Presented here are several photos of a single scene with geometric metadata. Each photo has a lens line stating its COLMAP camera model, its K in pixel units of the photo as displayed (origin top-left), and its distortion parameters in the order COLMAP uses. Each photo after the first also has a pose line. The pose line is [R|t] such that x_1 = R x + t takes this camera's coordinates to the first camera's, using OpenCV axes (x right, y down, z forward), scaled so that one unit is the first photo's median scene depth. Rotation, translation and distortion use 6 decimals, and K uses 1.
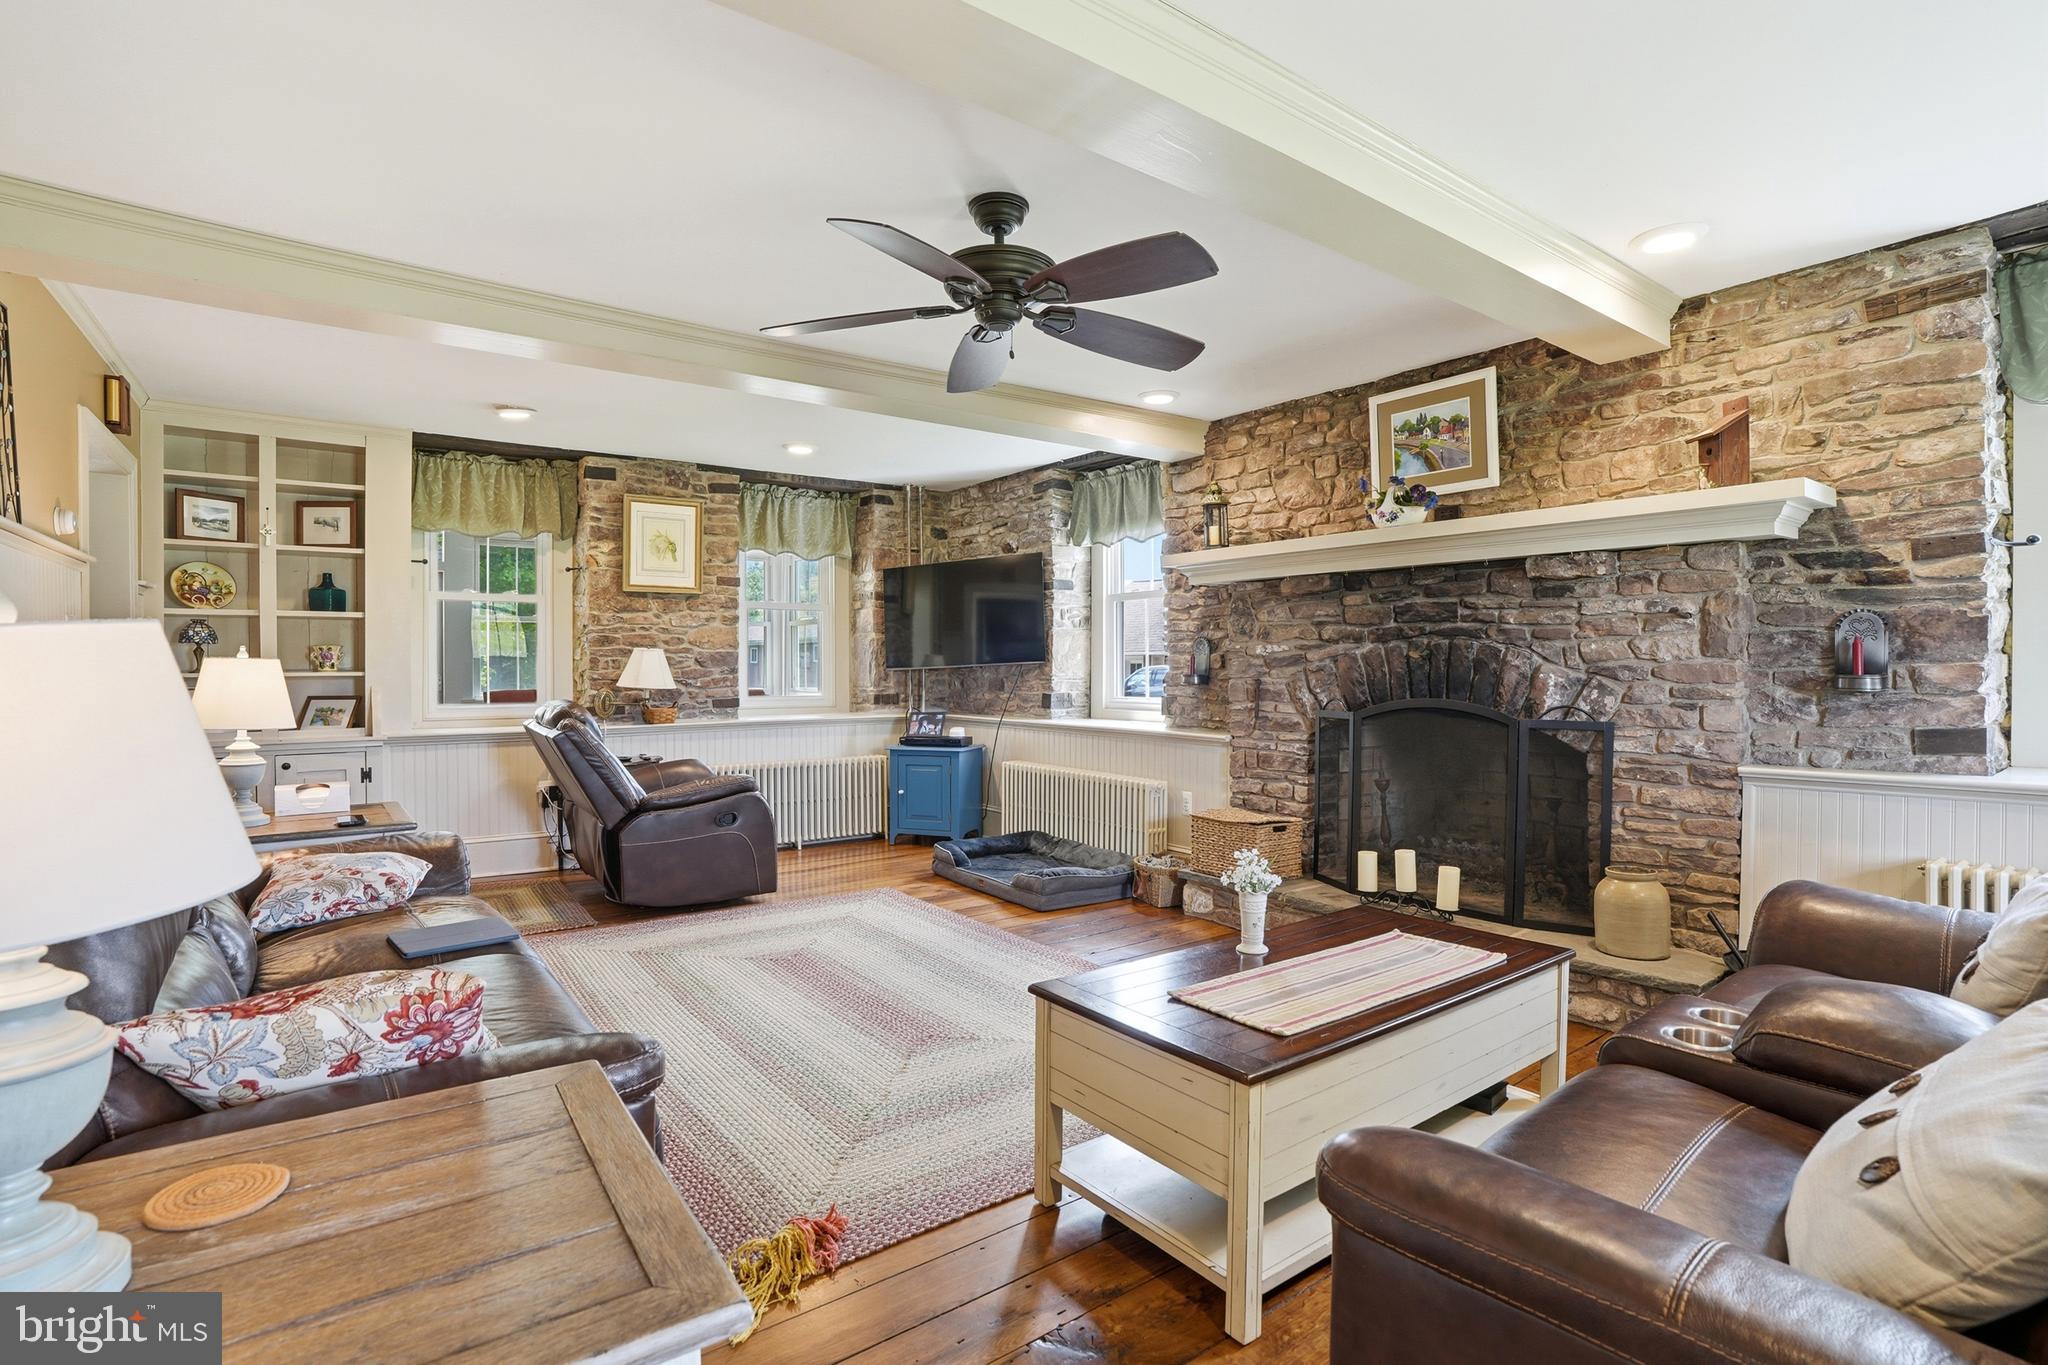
lens RADIAL K [[955.5, 0, 1018.7], [0, 955.5, 678.2], [0, 0, 1]] dist [-0.054257, 0.010974]
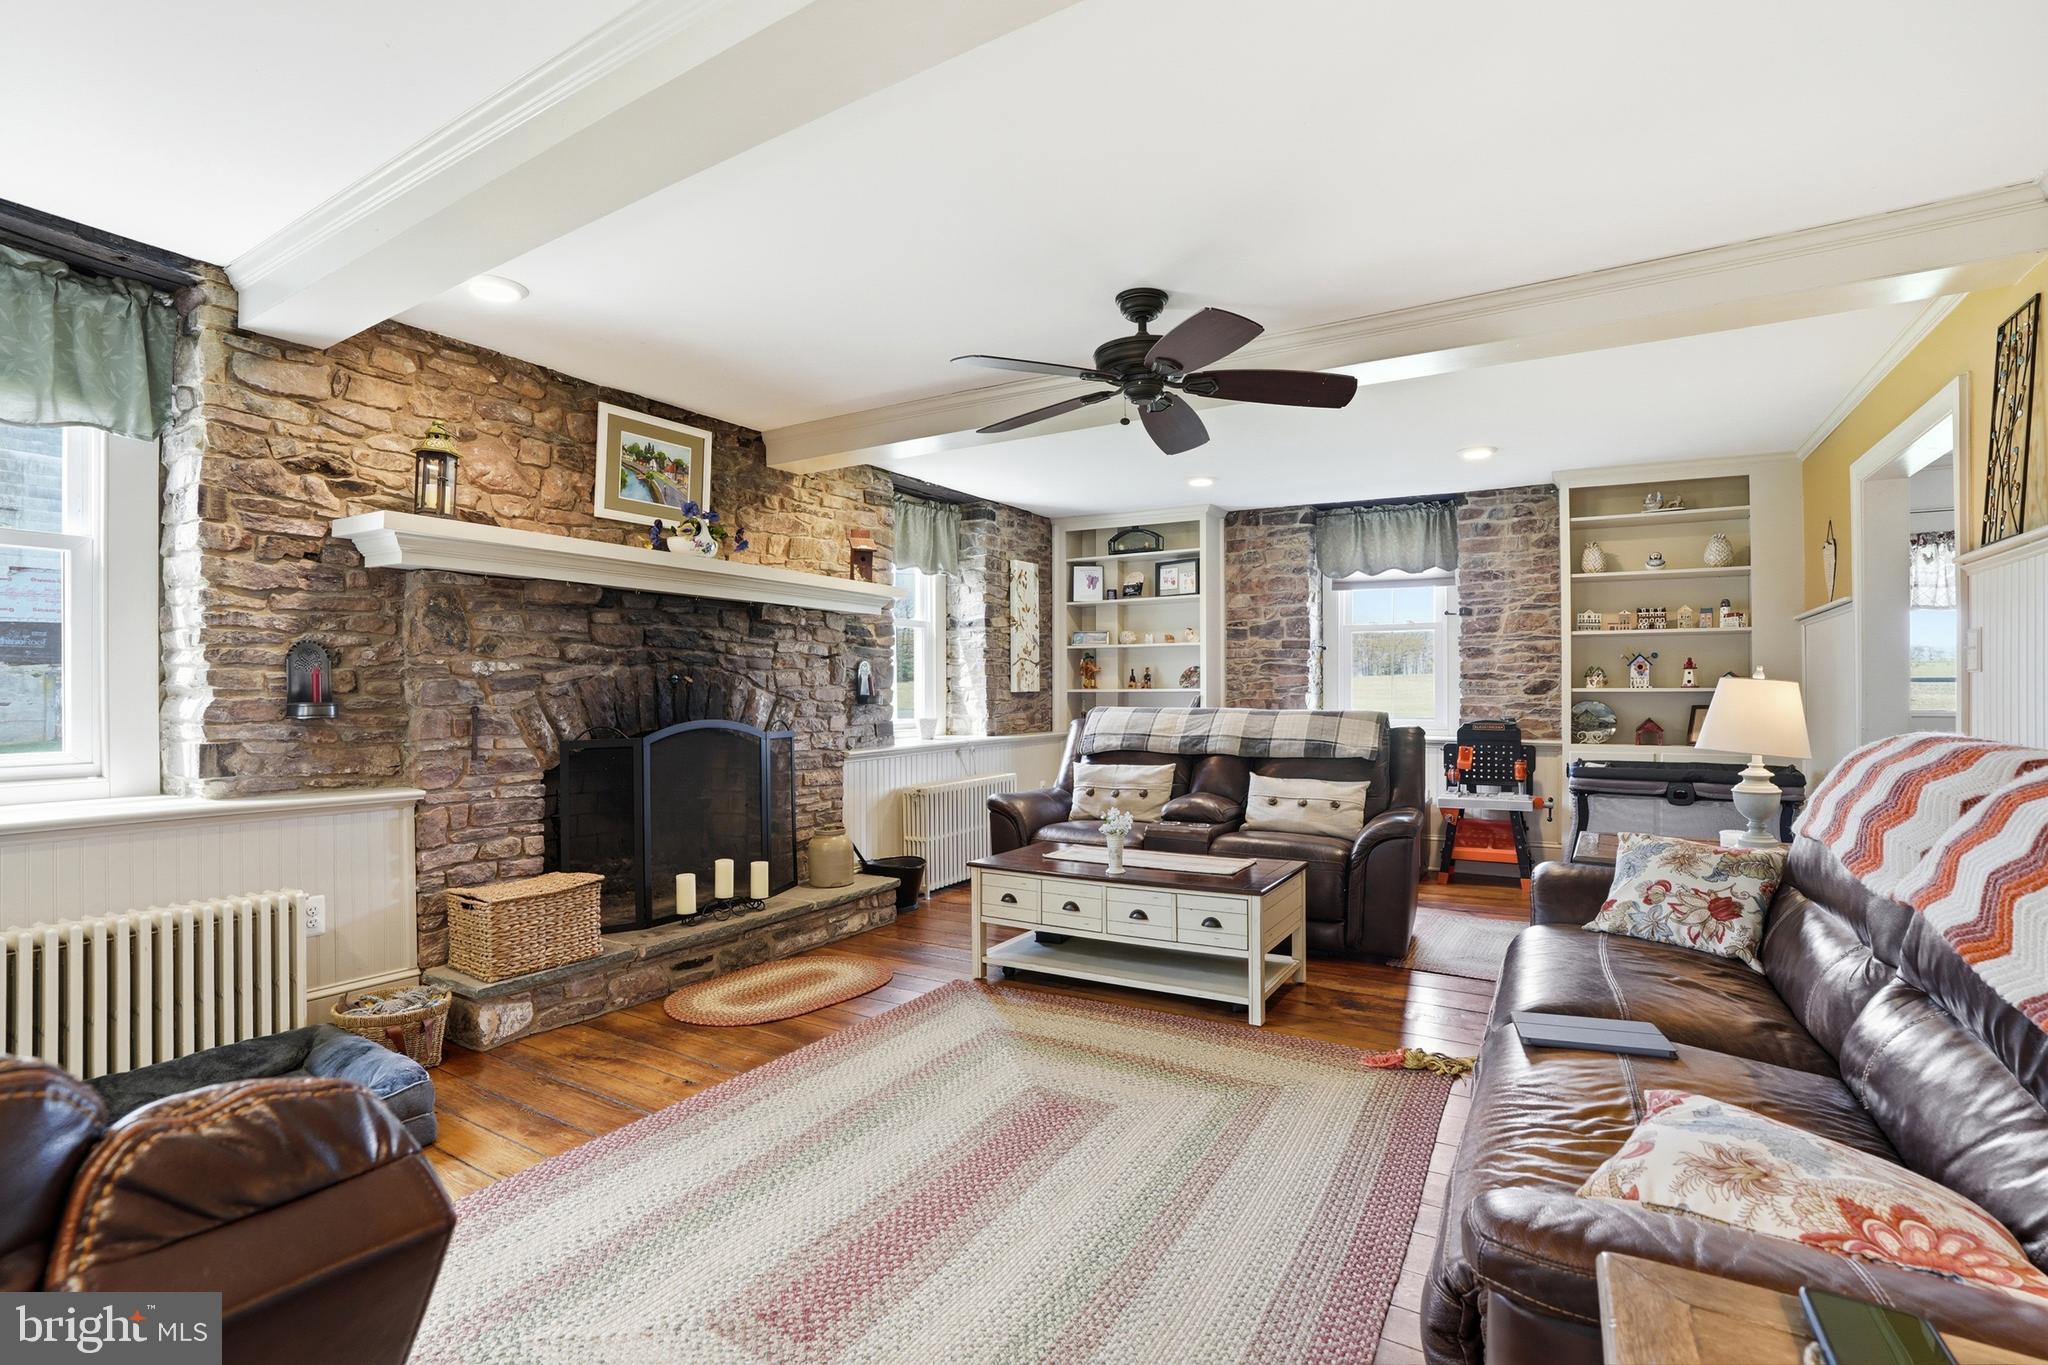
lens RADIAL K [[955.5, 0, 1023.9], [0, 955.5, 683.6], [0, 0, 1]] dist [-0.054257, 0.010974]
pose [[-0.369736, 0.004053, 0.929128, -0.663715], [0.005522, 0.999982, -0.002164, -0.015030], [-0.929120, 0.004331, -0.369752, 0.983438]]
